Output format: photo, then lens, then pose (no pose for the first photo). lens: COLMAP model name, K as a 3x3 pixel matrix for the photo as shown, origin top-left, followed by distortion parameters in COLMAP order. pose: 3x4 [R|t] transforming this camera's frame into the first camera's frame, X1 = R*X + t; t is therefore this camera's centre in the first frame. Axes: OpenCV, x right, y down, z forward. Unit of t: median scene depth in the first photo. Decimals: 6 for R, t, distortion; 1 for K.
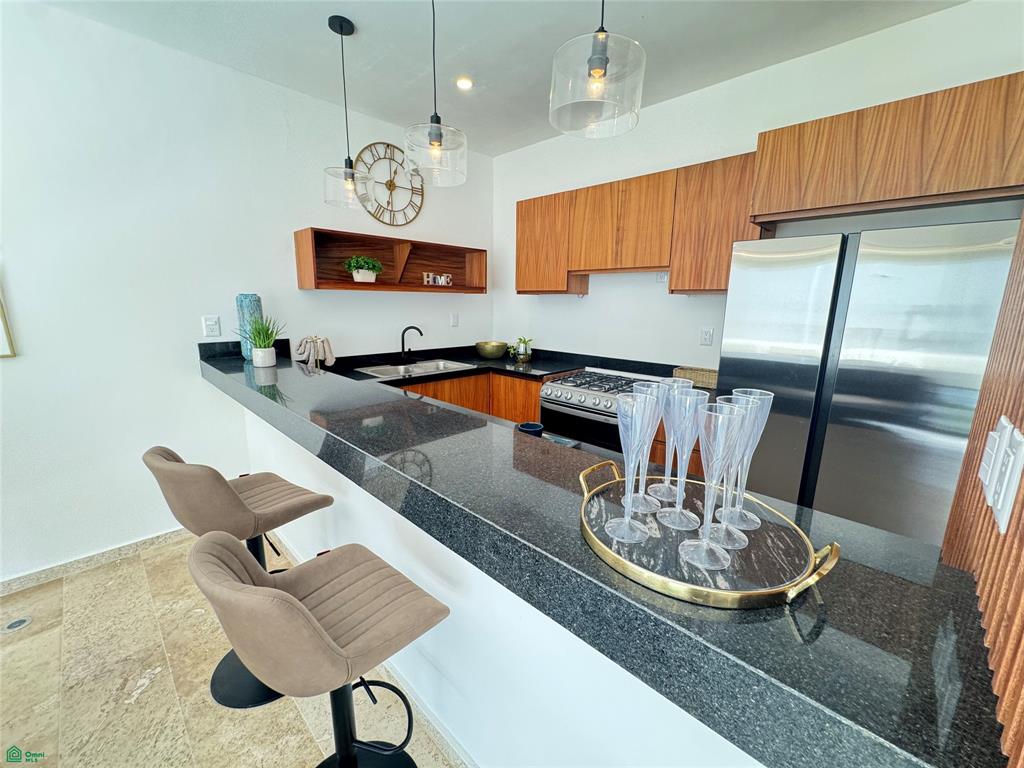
lens RADIAL K [[412.1, 0, 511.3], [0, 412.1, 383.1], [0, 0, 1]] dist [-0.001079, 0.000340]
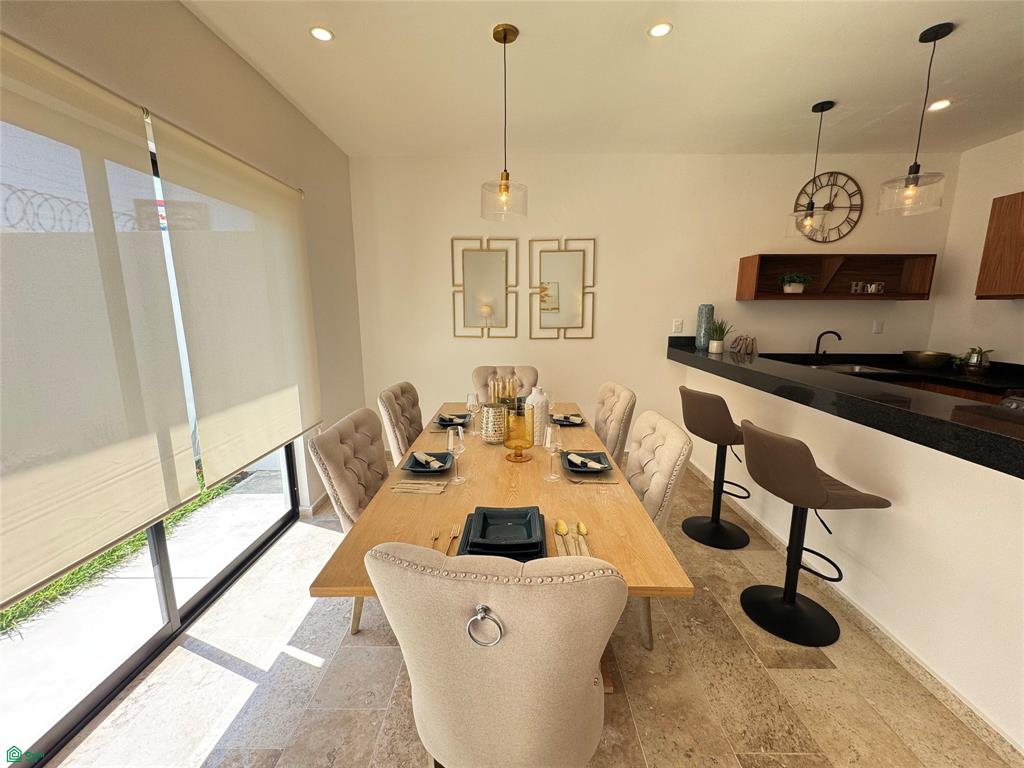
lens RADIAL K [[412.1, 0, 515.7], [0, 412.1, 382.5], [0, 0, 1]] dist [-0.001079, 0.000340]
pose [[0.694645, 0.115201, -0.710068, -0.028374], [-0.133526, 0.990589, 0.030087, 0.080504], [0.706852, 0.073913, 0.703490, -0.375124]]
